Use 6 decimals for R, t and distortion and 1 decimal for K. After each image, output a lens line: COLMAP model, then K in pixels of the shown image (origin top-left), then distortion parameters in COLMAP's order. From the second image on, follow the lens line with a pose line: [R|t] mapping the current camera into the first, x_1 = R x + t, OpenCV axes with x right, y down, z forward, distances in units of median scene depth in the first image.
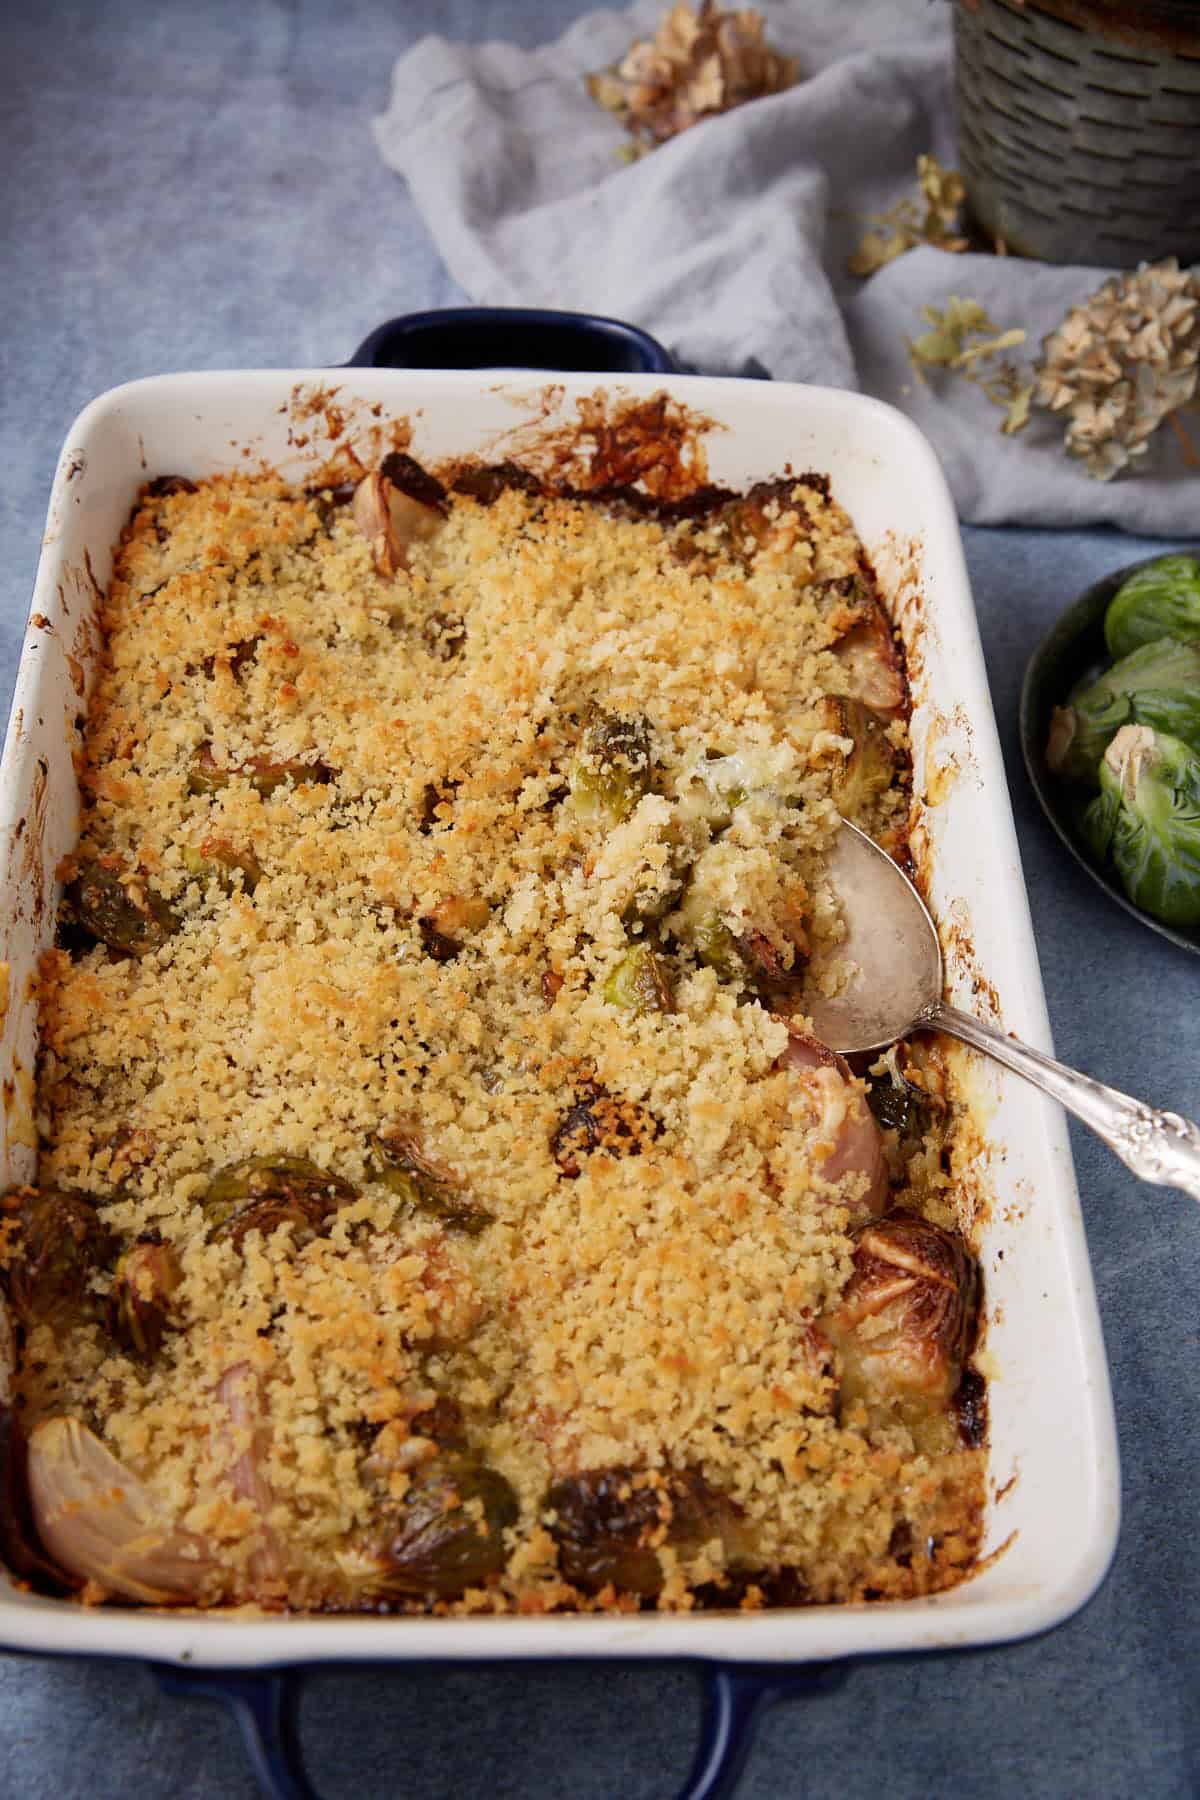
lens RADIAL K [[2070.7, 0, 600.0], [0, 2070.7, 900.0], [0, 0, 1]] dist [-0.102905, 0.028439]
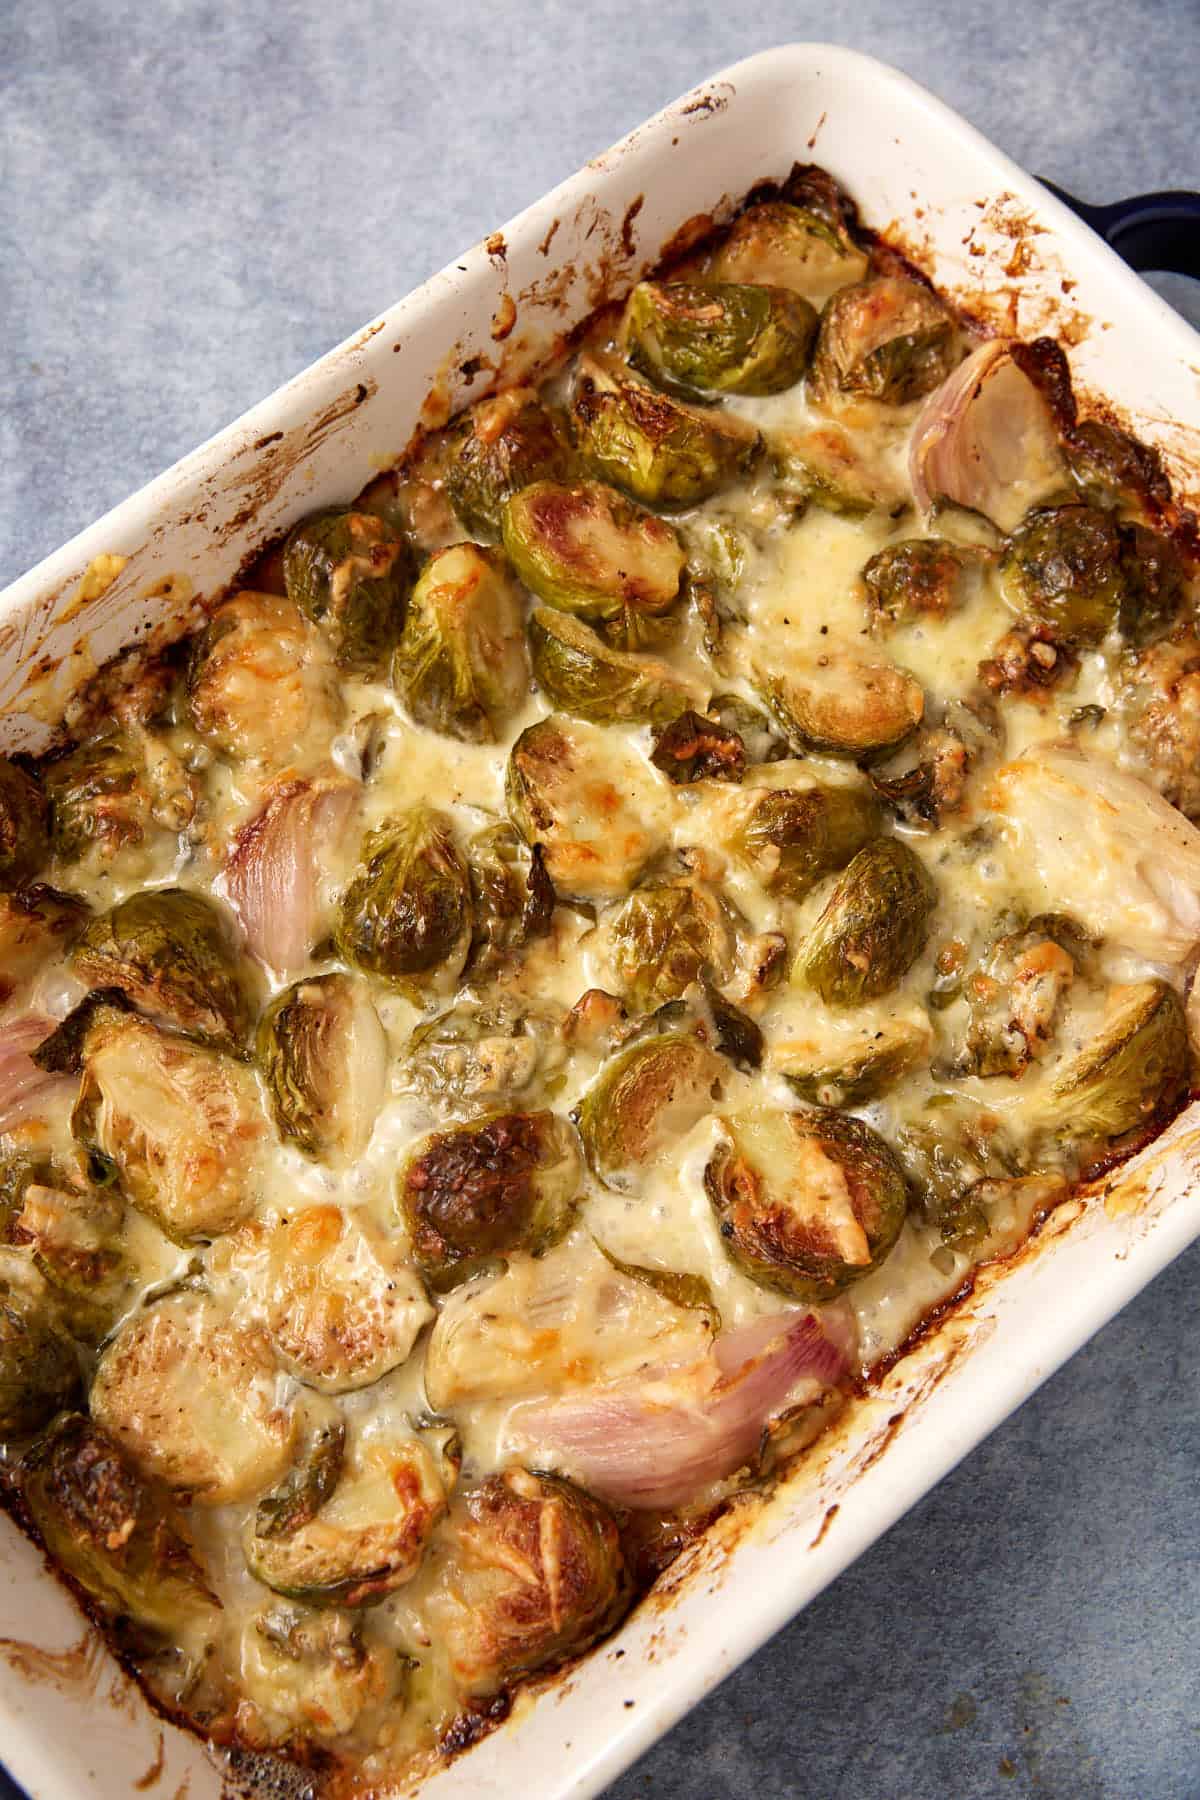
lens RADIAL K [[2075.7, 0, 600.0], [0, 2075.7, 900.0], [0, 0, 1]] dist [-0.090773, 0.007768]
pose [[0.639489, 0.734681, -0.226490, 0.136314], [-0.627219, 0.668929, 0.398912, -0.320696], [0.444579, -0.113042, 0.888578, 0.258715]]
